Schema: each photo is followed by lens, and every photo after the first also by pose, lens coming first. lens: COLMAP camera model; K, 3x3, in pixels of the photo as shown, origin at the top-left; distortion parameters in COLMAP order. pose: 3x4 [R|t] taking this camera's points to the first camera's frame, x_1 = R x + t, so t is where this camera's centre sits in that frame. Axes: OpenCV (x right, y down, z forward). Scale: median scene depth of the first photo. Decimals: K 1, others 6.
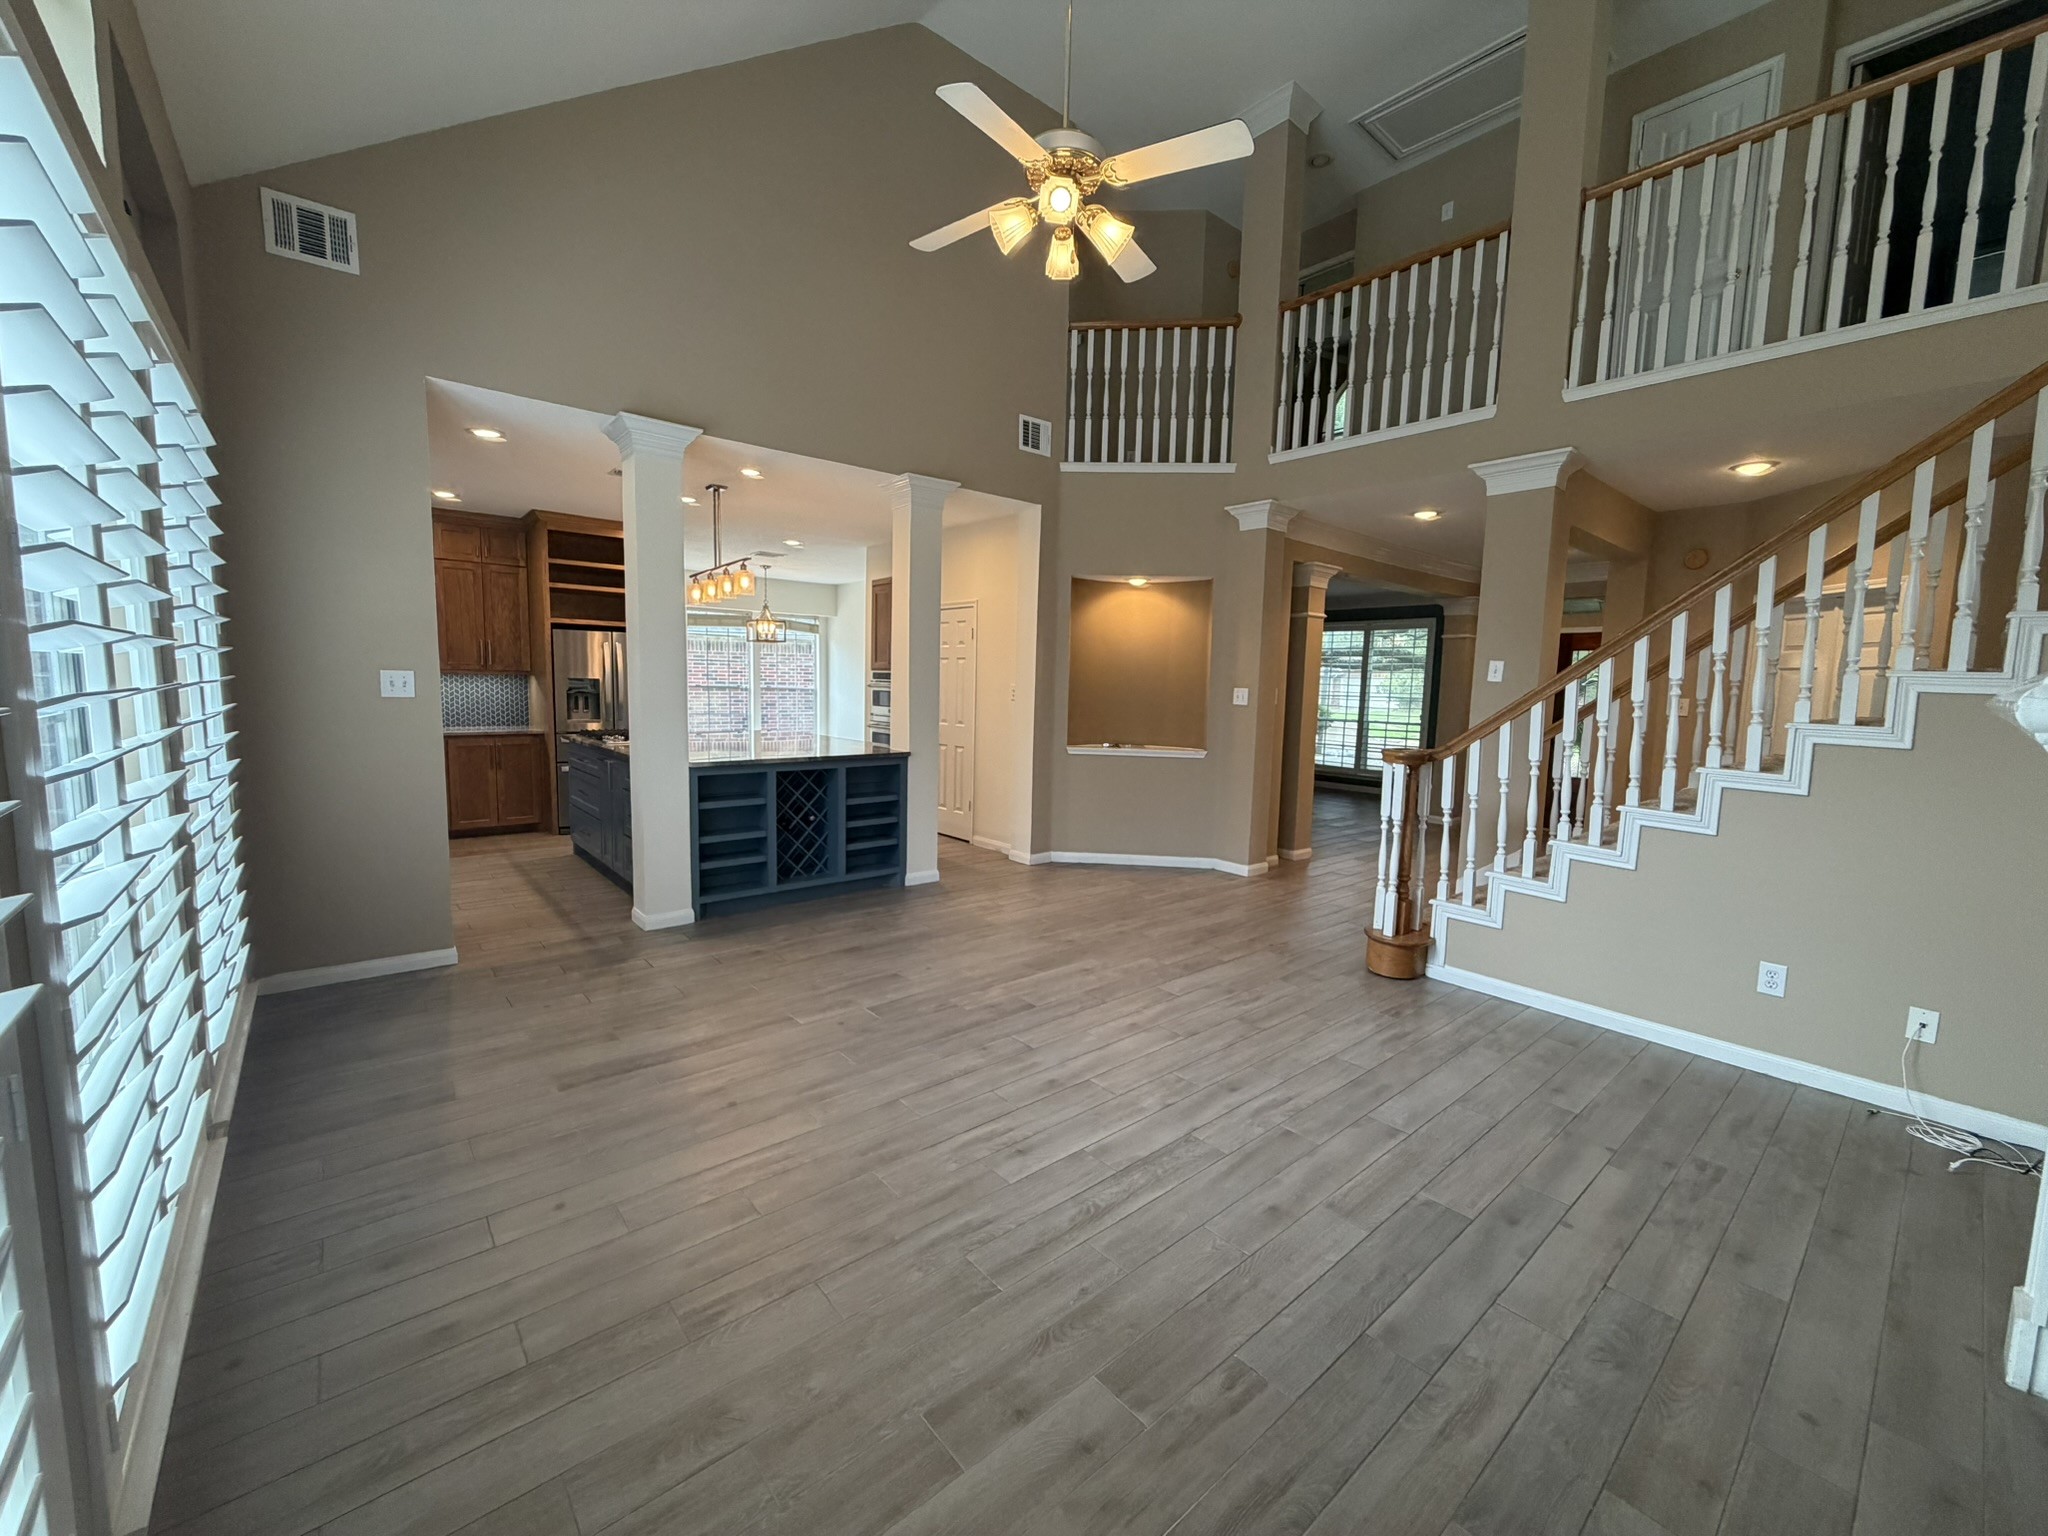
lens RADIAL K [[814.6, 0, 1024.0], [0, 814.6, 768.0], [0, 0, 1]] dist [-0.000885, 0.003110]
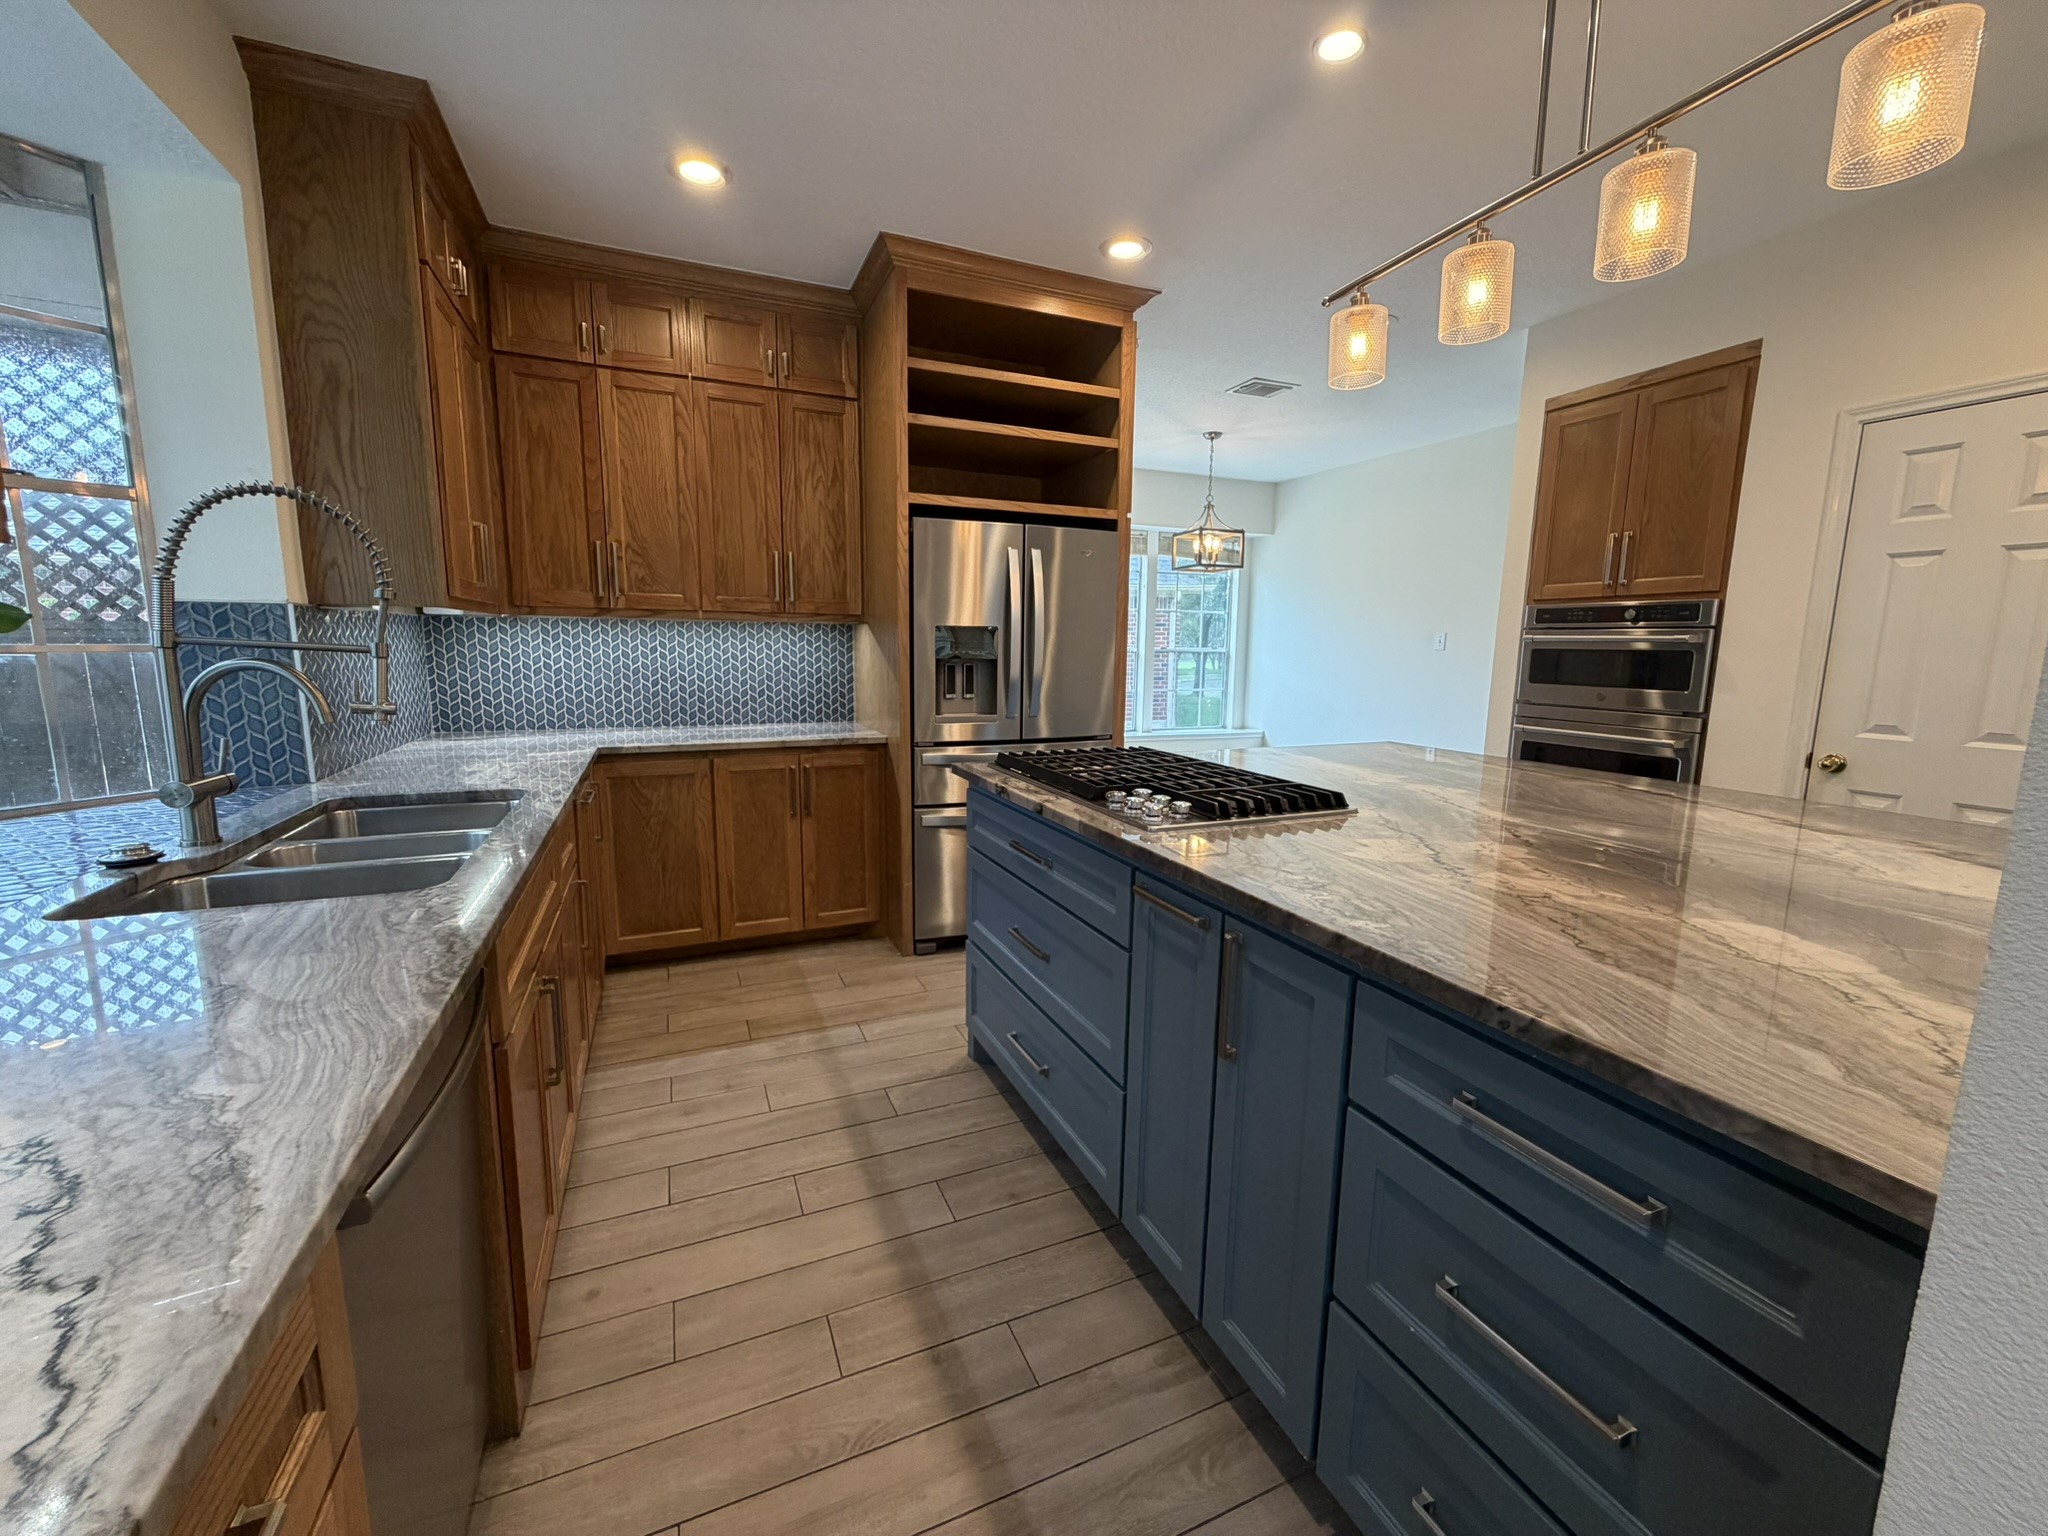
lens RADIAL K [[814.6, 0, 1024.0], [0, 814.6, 768.0], [0, 0, 1]] dist [-0.000885, 0.003110]
pose [[0.954985, 0.036246, -0.294430, -0.682151], [-0.021465, 0.998349, 0.053281, -0.101796], [0.295876, -0.044563, 0.954186, 1.039056]]
